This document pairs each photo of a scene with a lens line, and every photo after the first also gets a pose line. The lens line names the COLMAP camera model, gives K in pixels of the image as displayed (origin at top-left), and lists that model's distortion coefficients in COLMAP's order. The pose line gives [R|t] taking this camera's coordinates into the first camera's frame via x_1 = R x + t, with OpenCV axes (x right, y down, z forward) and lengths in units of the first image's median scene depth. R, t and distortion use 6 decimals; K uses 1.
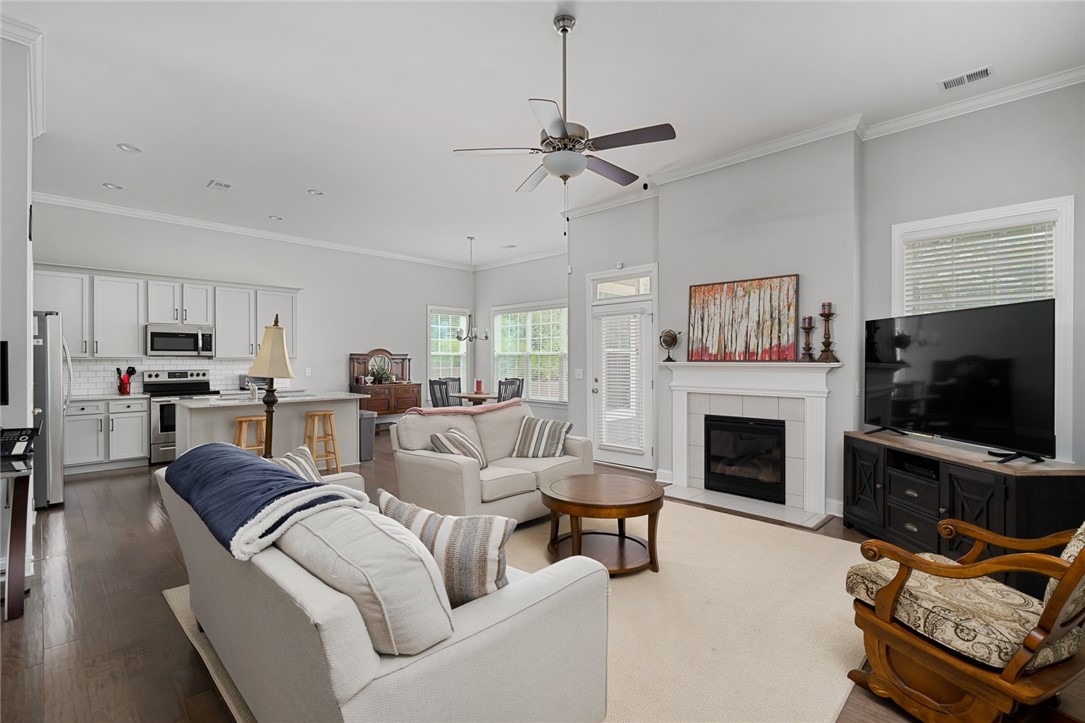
lens RADIAL K [[492.4, 0, 541.5], [0, 492.4, 363.4], [0, 0, 1]] dist [-0.003026, 0.001066]
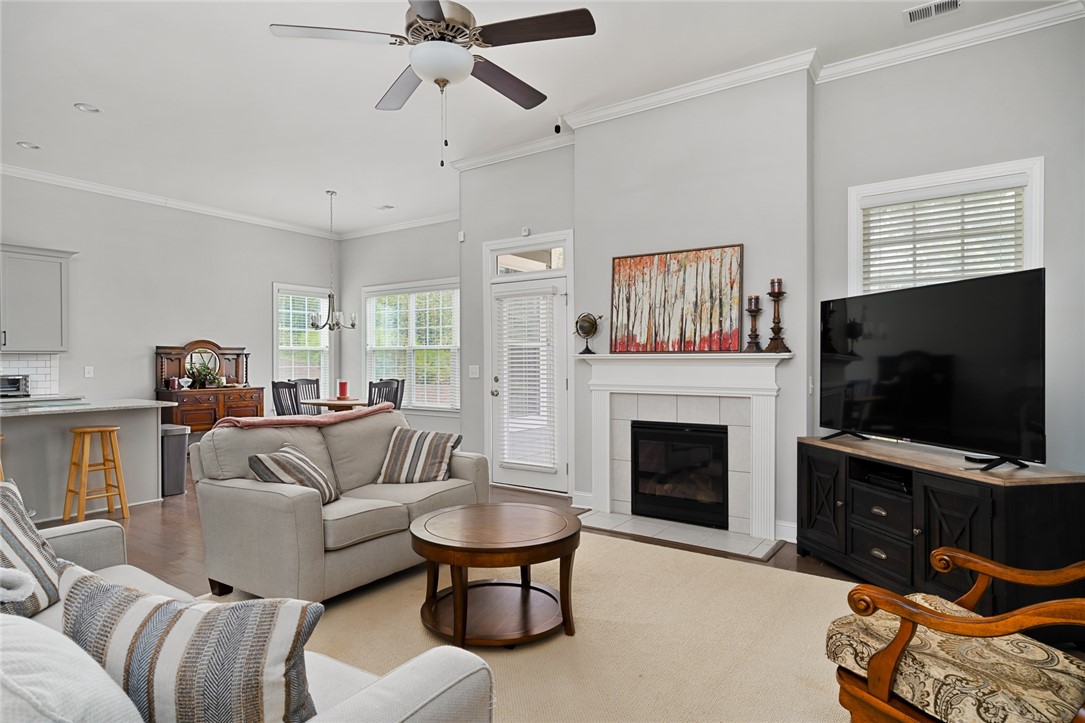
lens RADIAL K [[589.4, 0, 542.7], [0, 589.4, 363.3], [0, 0, 1]] dist [0.002607, -0.000148]
pose [[0.984283, -0.001496, 0.176591, 0.030581], [0.001977, 0.999995, -0.002545, 0.018155], [-0.176586, 0.002854, 0.984281, 0.117240]]
